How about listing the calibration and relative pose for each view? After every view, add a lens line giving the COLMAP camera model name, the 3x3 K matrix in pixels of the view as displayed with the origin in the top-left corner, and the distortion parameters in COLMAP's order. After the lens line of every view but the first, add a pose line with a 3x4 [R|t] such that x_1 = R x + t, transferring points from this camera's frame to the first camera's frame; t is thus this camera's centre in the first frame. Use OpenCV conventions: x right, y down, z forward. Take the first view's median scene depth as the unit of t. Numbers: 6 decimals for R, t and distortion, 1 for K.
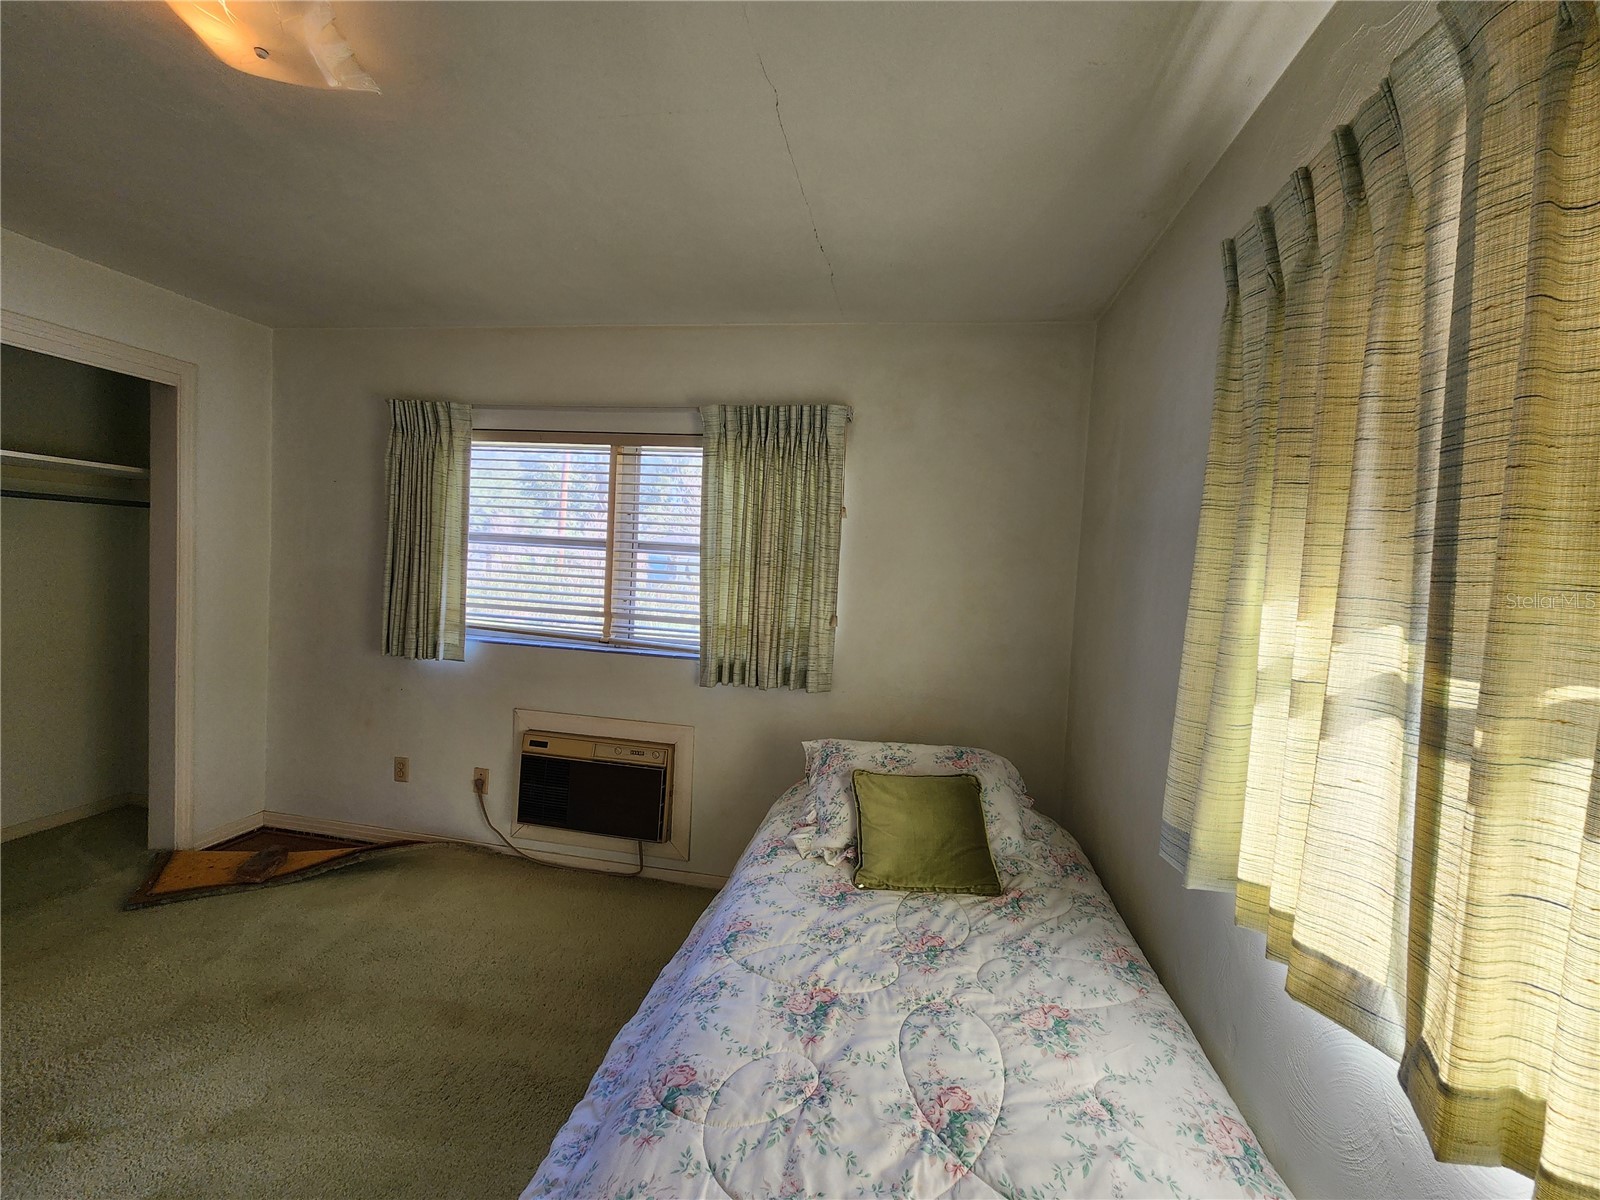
lens RADIAL K [[649.6, 0, 802.0], [0, 649.6, 596.8], [0, 0, 1]] dist [-0.004312, 0.000493]
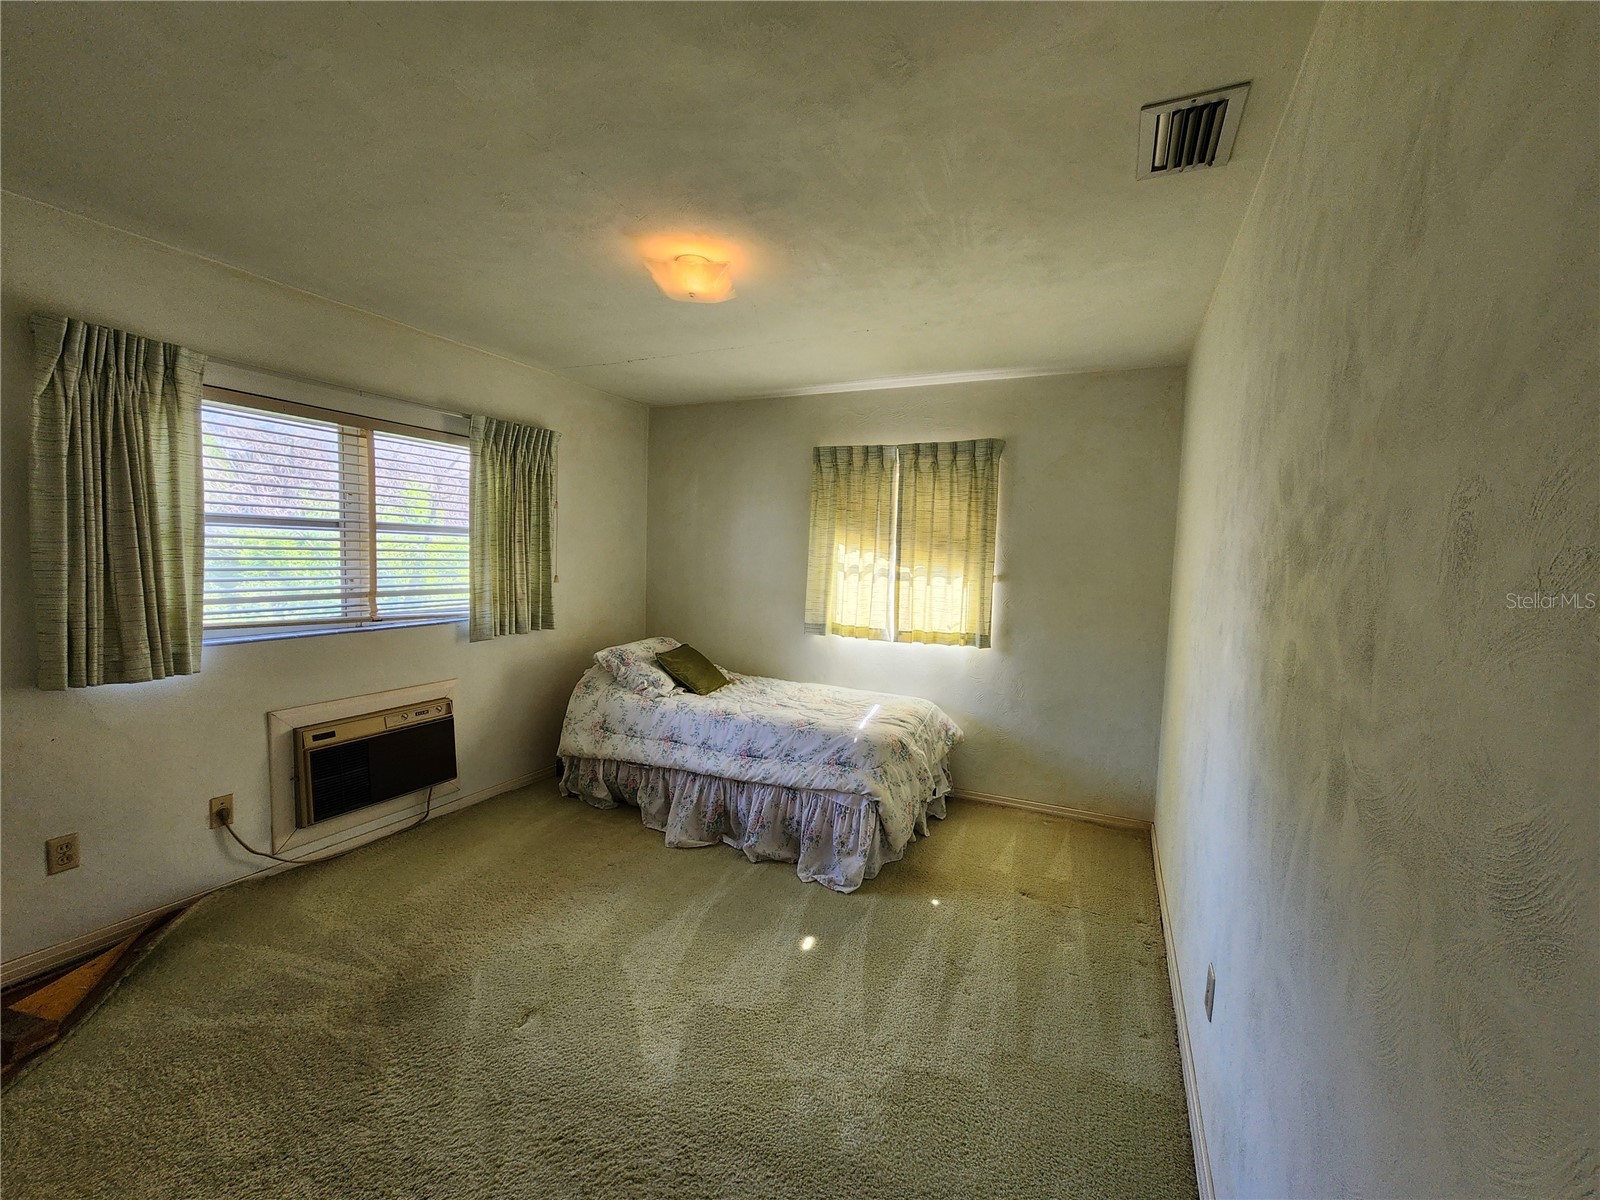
lens RADIAL K [[649.6, 0, 805.7], [0, 649.6, 593.9], [0, 0, 1]] dist [-0.004312, 0.000493]
pose [[0.268897, -0.109292, 0.956948, -1.113682], [0.027447, 0.994007, 0.105812, -0.064295], [-0.962778, -0.002187, 0.270285, 0.057059]]
